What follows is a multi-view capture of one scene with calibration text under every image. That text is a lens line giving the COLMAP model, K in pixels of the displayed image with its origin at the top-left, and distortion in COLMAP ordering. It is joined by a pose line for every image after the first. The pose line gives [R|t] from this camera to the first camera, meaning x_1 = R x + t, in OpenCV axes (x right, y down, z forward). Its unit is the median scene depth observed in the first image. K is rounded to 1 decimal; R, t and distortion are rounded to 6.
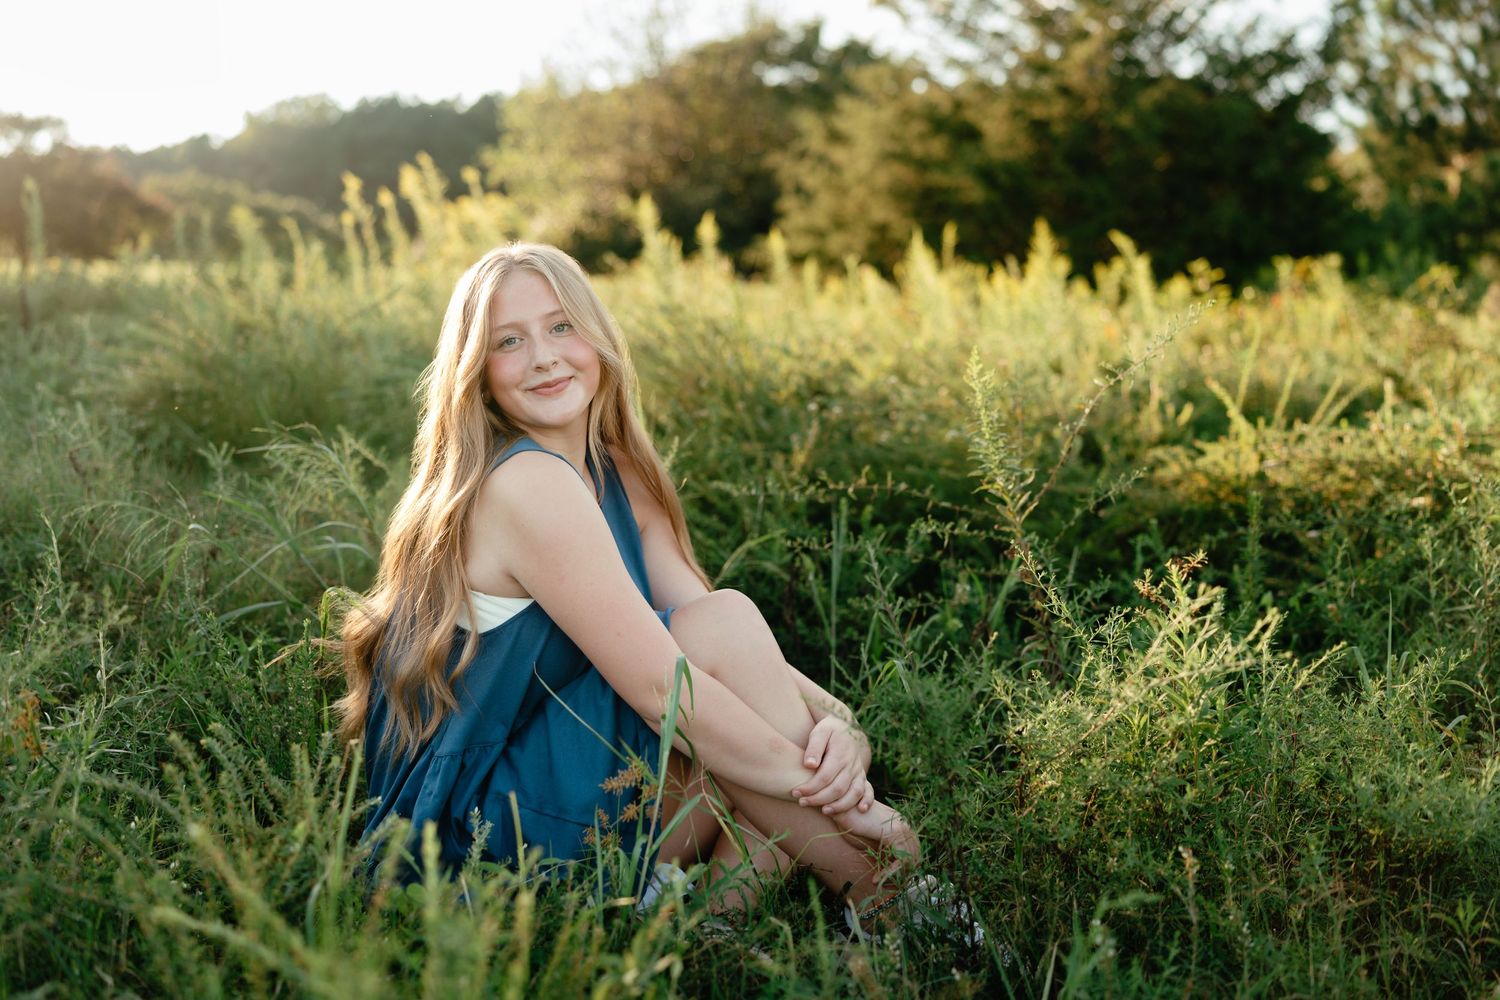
lens RADIAL K [[1448.0, 0, 757.0], [0, 1448.0, 494.6], [0, 0, 1]] dist [-0.002835, 0.004842]
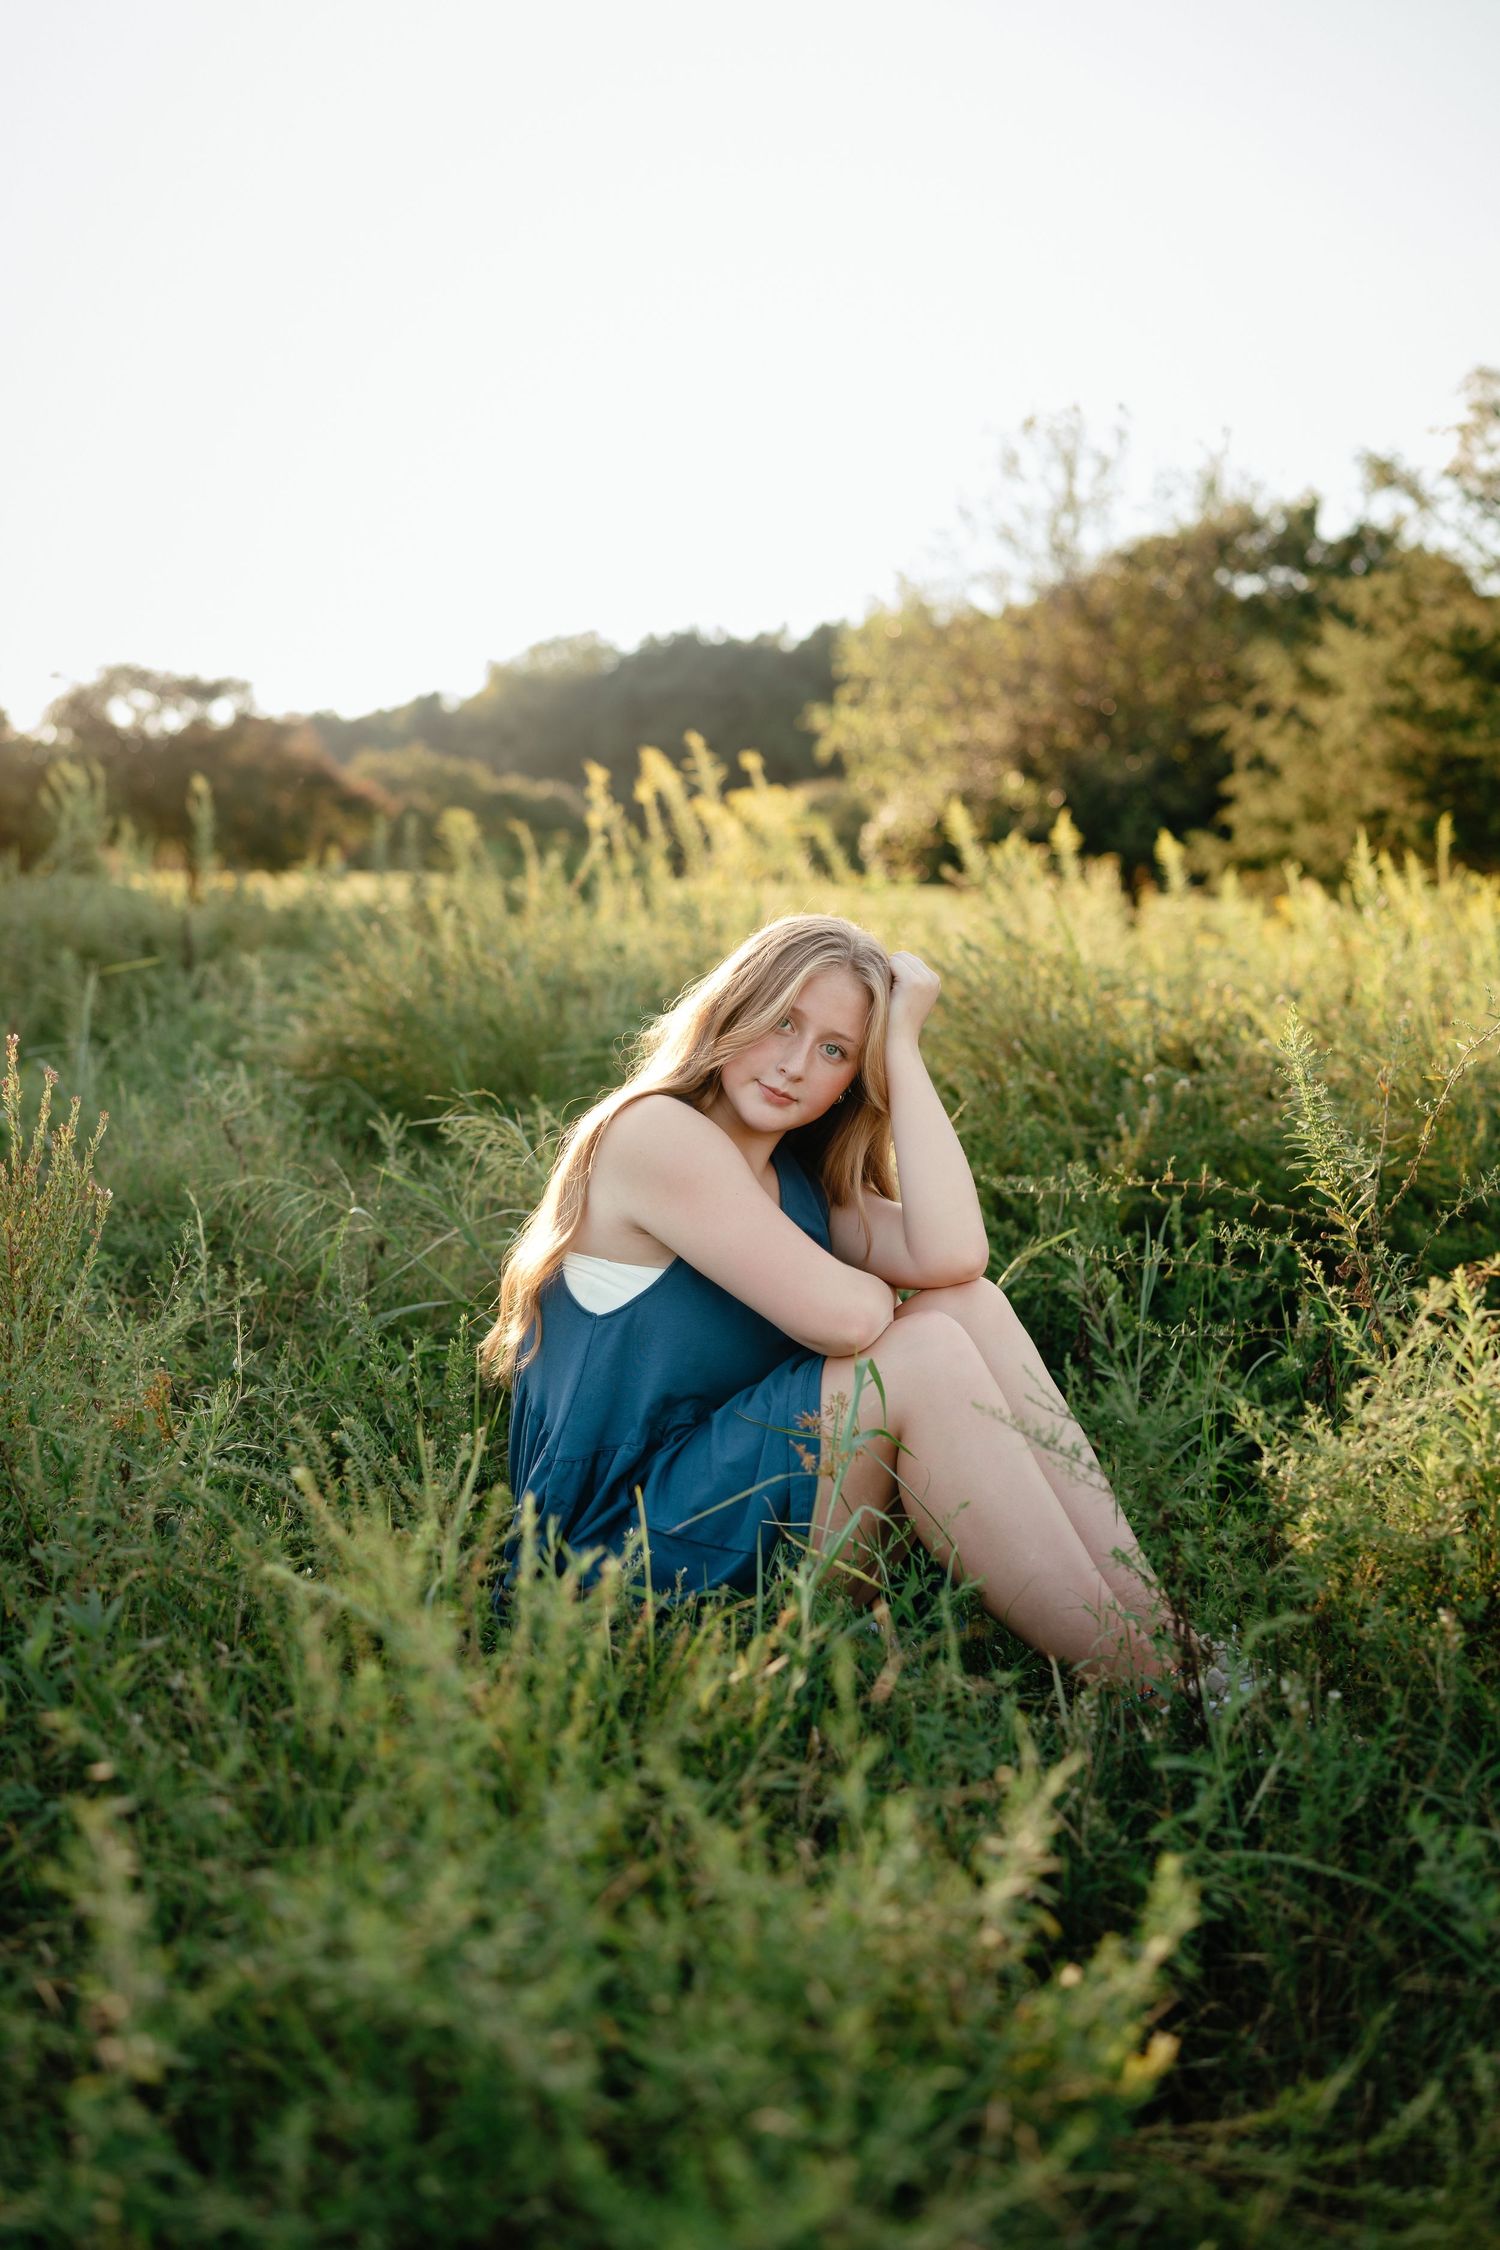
lens RADIAL K [[2319.6, 0, 751.4], [0, 2319.6, 1213.8], [0, 0, 1]] dist [0.005719, 0.012117]
pose [[0.972488, 0.026246, -0.231468, 0.060259], [-0.027691, 0.999612, -0.002994, 0.008884], [0.231300, 0.009322, 0.972838, -0.105122]]
